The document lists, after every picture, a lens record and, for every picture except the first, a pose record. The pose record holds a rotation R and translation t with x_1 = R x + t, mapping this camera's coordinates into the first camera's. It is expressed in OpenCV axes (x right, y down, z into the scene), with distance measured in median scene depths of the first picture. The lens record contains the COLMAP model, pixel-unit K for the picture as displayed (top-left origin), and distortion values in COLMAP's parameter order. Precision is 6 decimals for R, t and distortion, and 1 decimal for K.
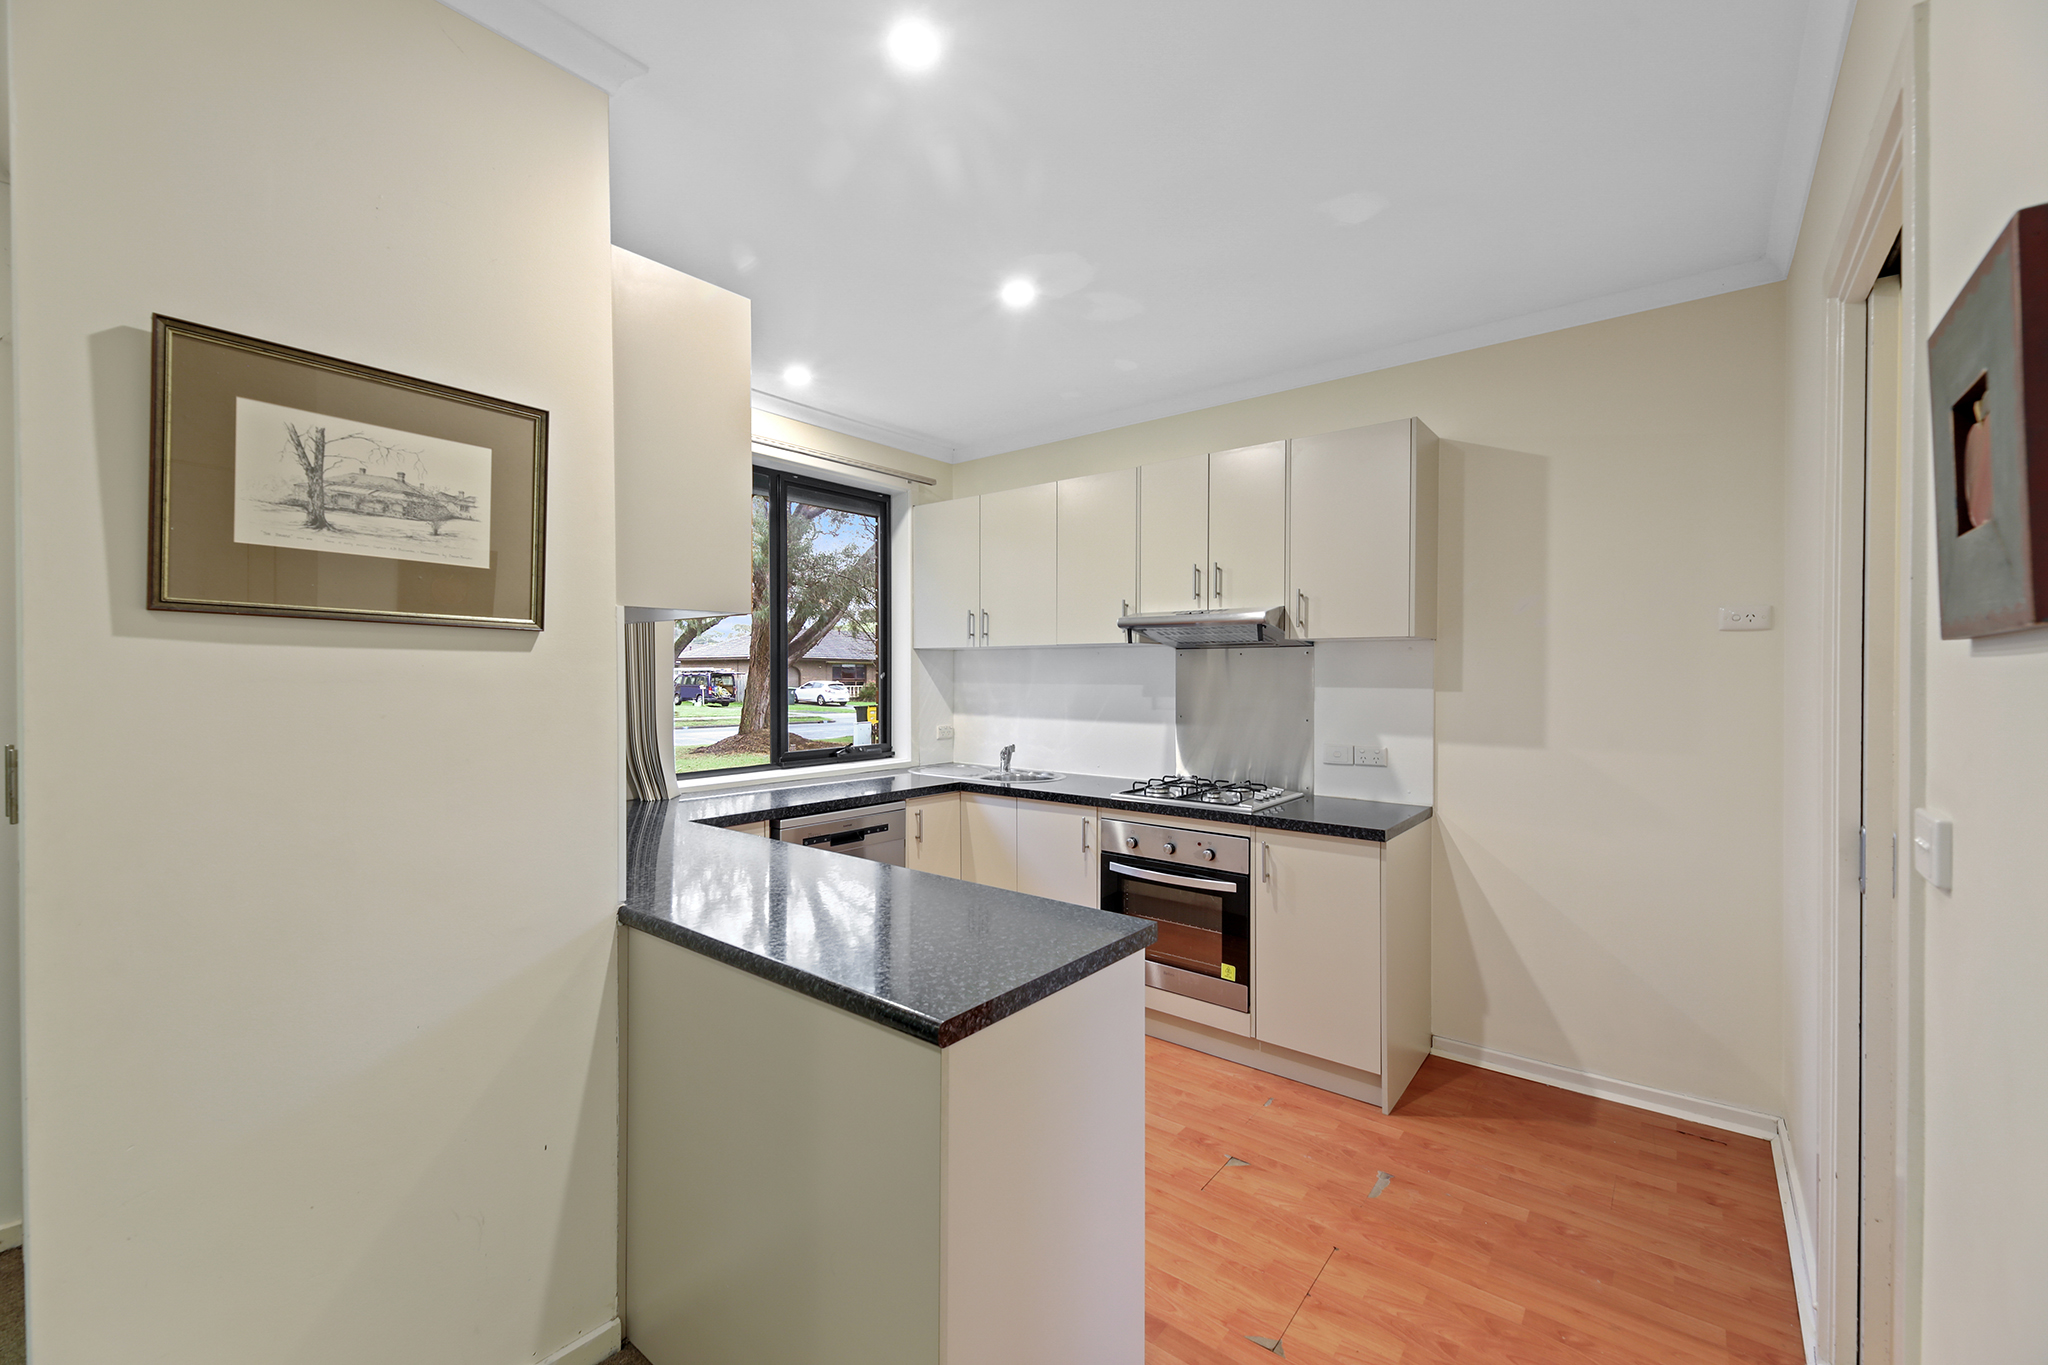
lens RADIAL K [[807.4, 0, 1024.0], [0, 807.4, 682.5], [0, 0, 1]] dist [0.001329, 0.000018]
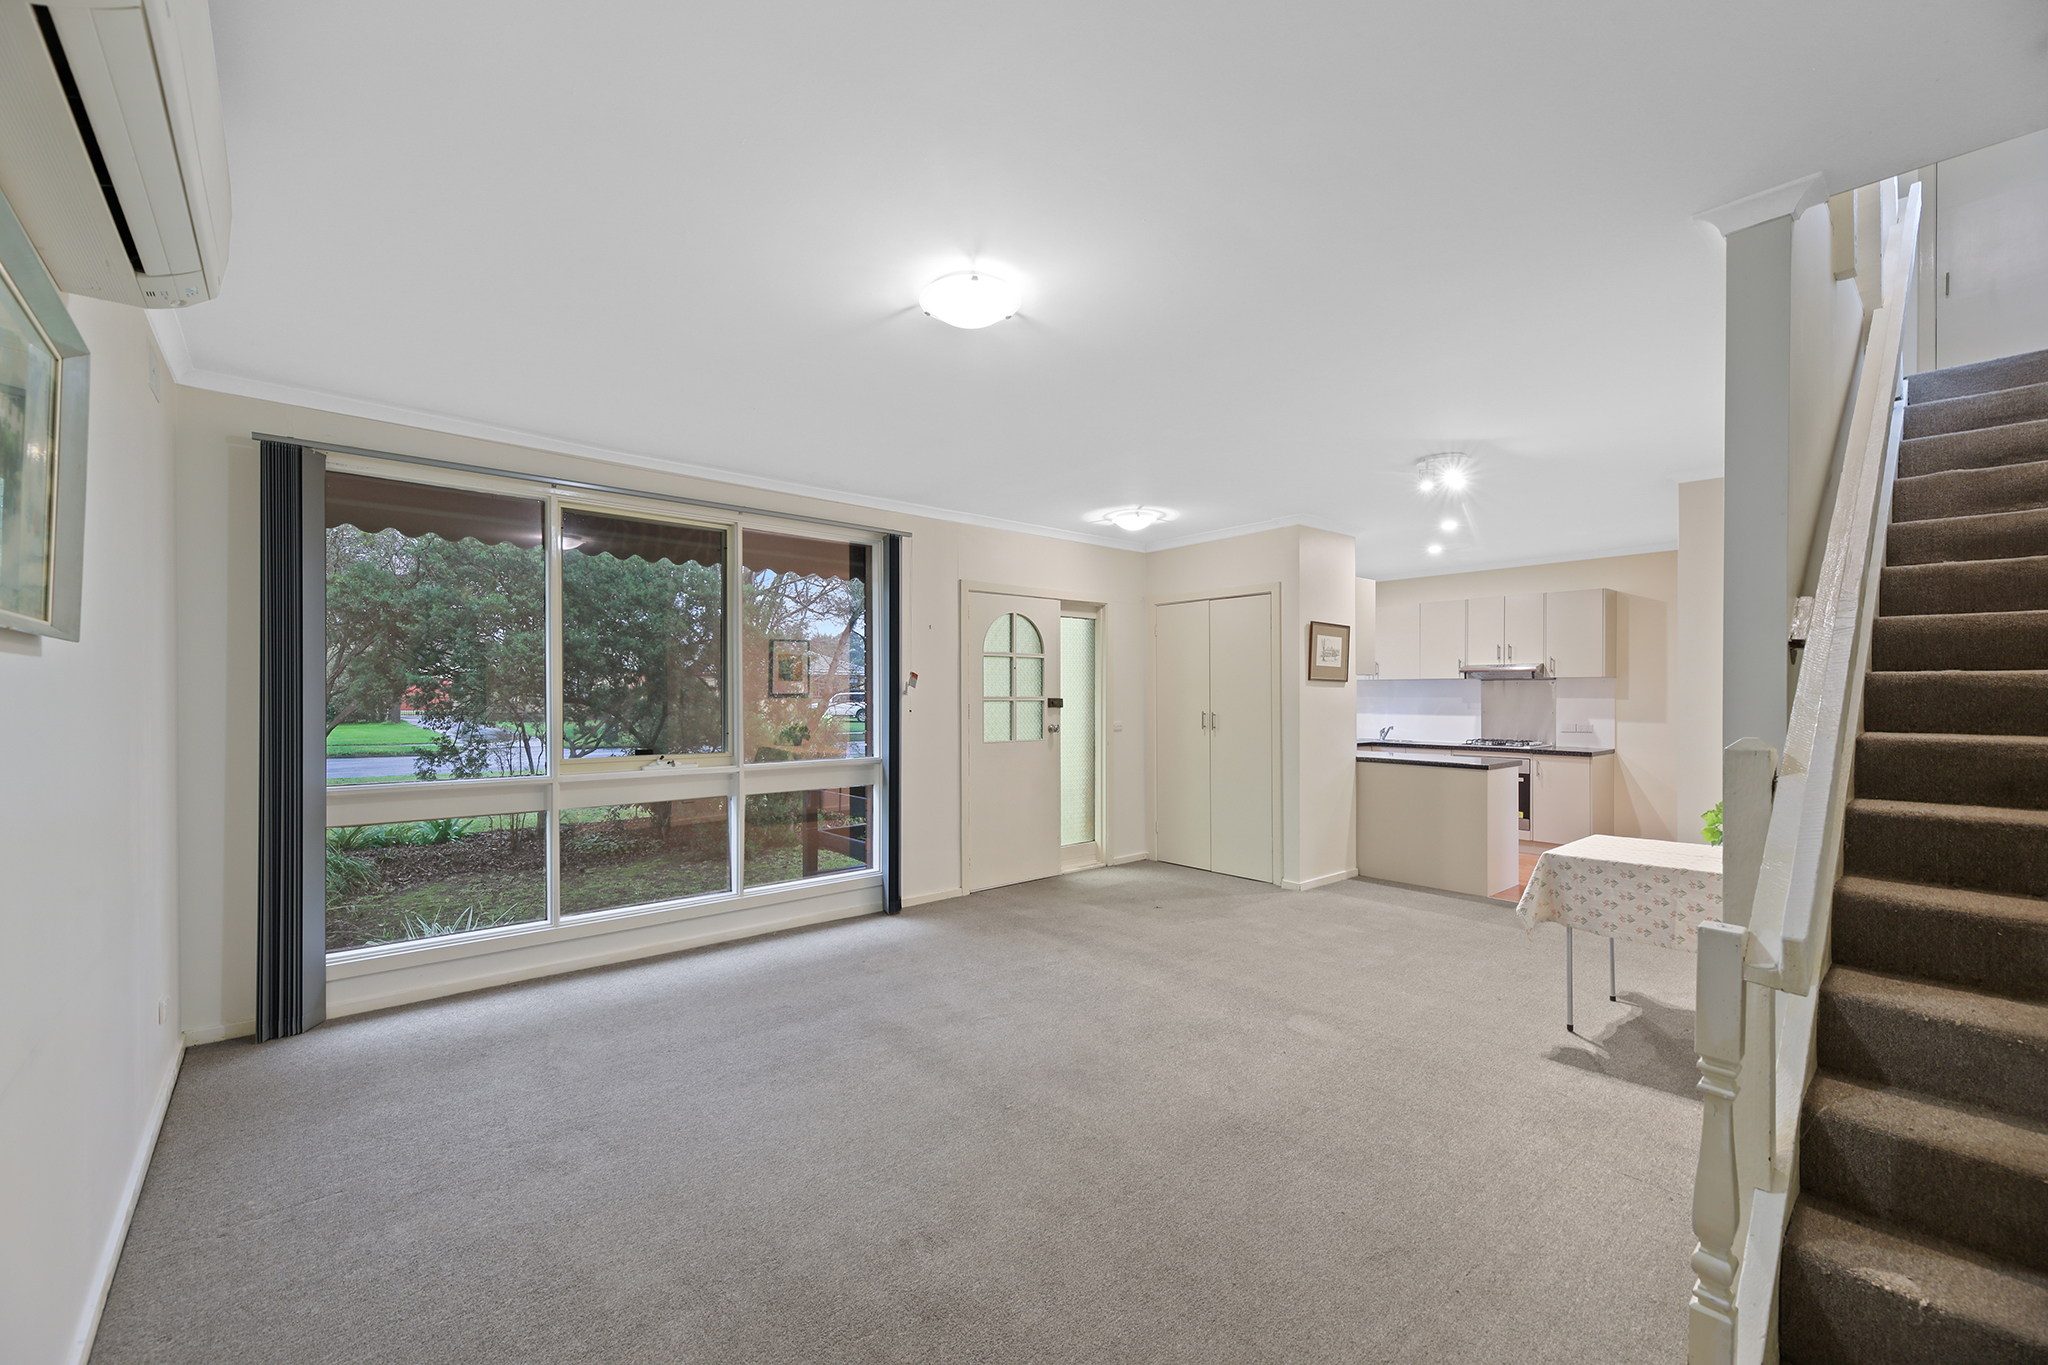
lens RADIAL K [[818.7, 0, 1015.0], [0, 818.7, 700.5], [0, 0, 1]] dist [0.000759, 0.000009]
pose [[0.981899, -0.002538, -0.189386, -0.676045], [0.002720, 0.999996, 0.000702, 0.006722], [0.189384, -0.001205, 0.981902, -1.496586]]
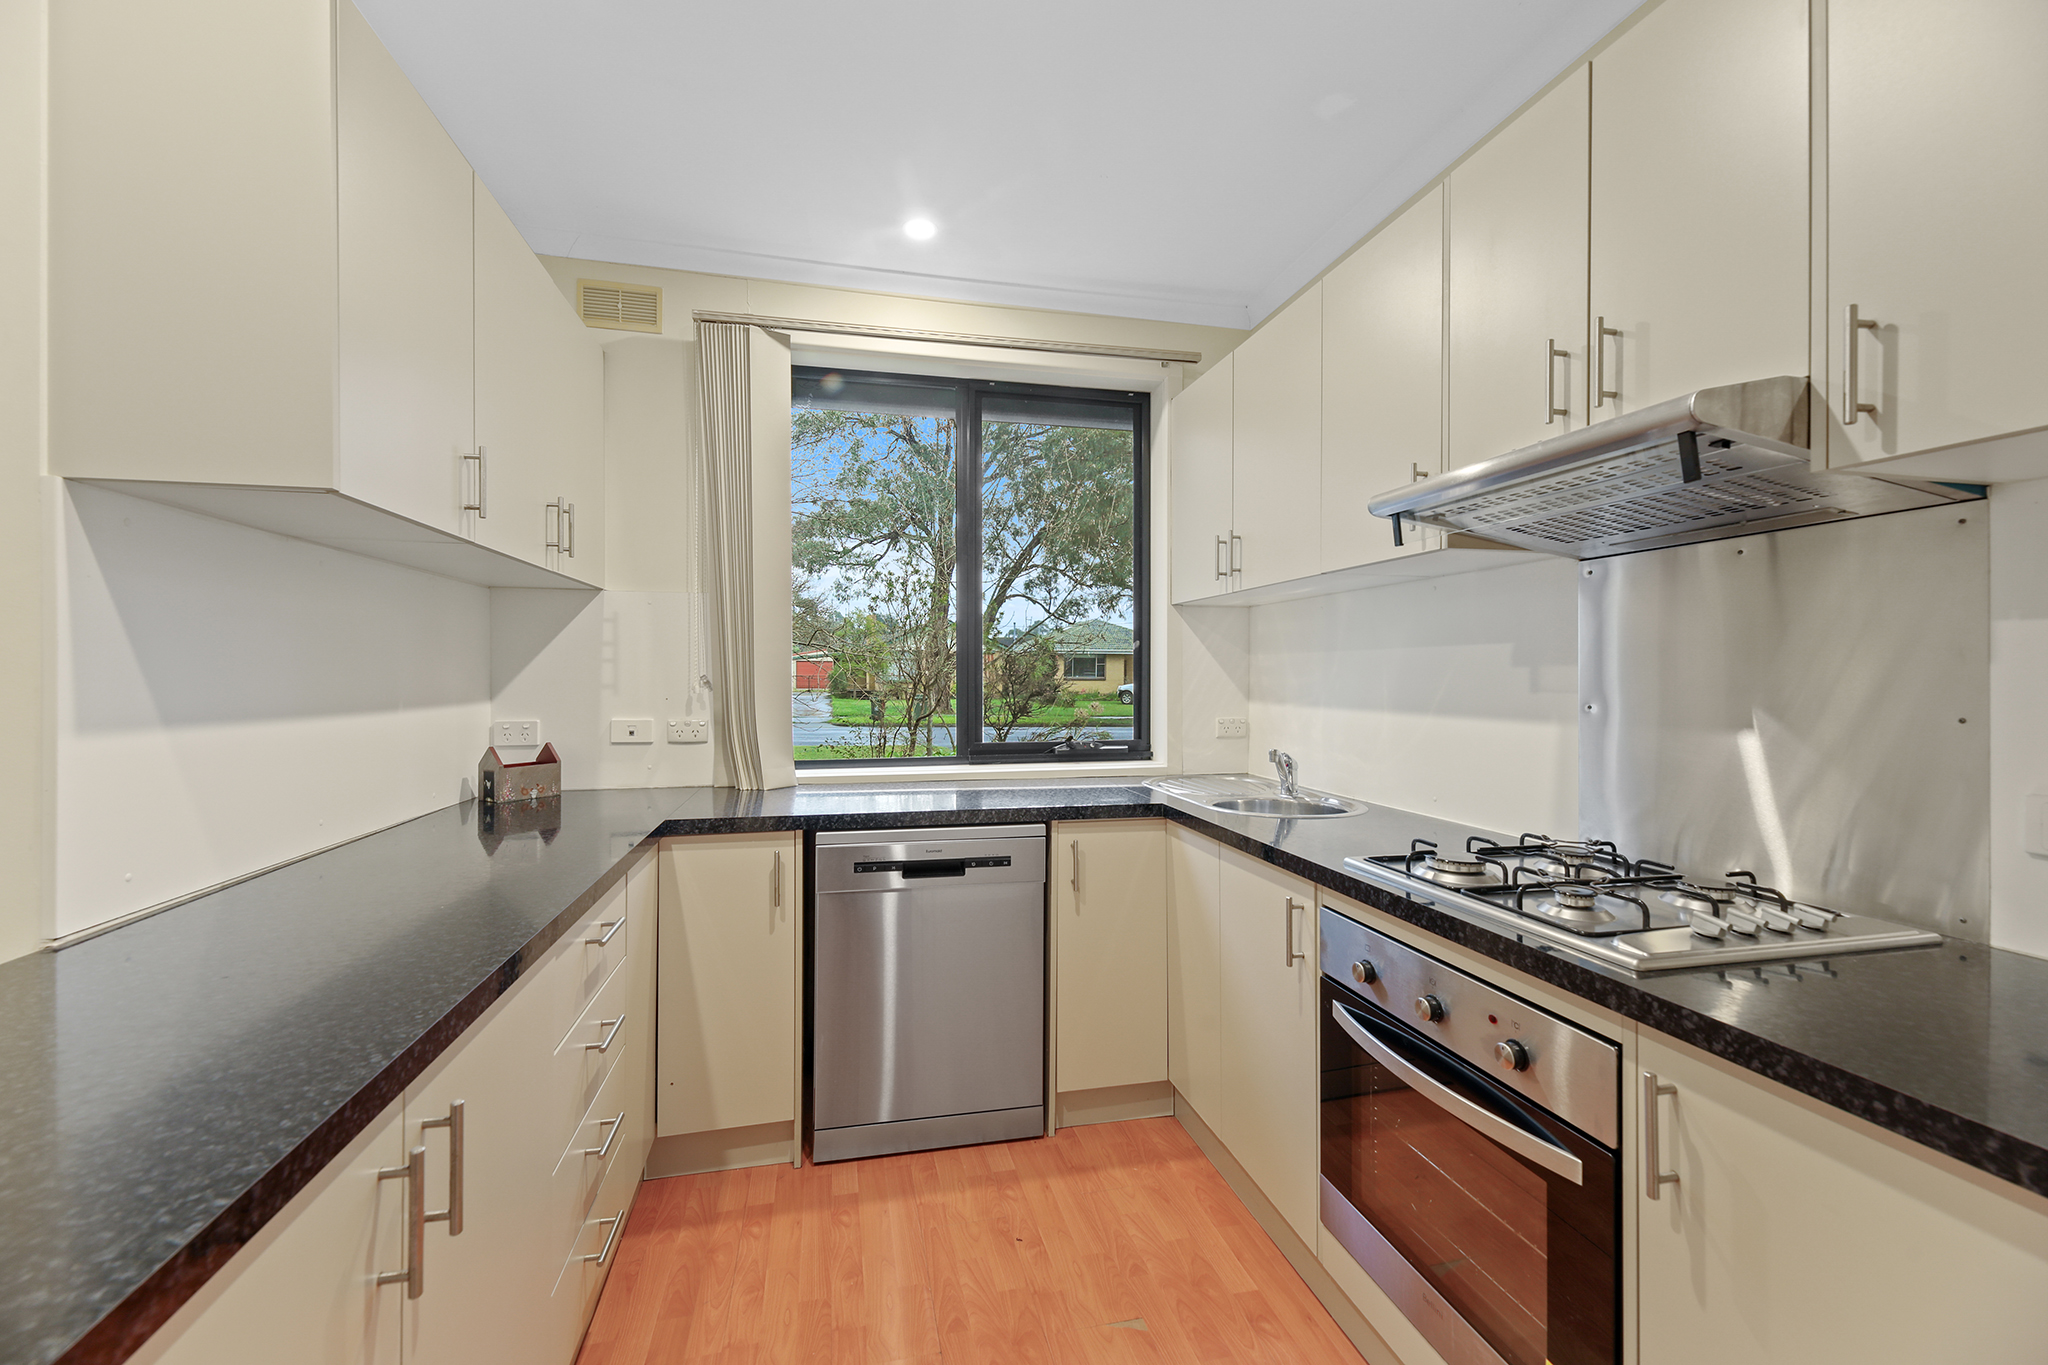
lens RADIAL K [[807.4, 0, 1024.0], [0, 807.4, 682.5], [0, 0, 1]] dist [0.001329, 0.000018]
pose [[0.779584, 0.003237, -0.626290, 0.259393], [-0.002574, 0.999995, 0.001965, 0.031262], [0.626293, 0.000080, 0.779588, 0.494871]]
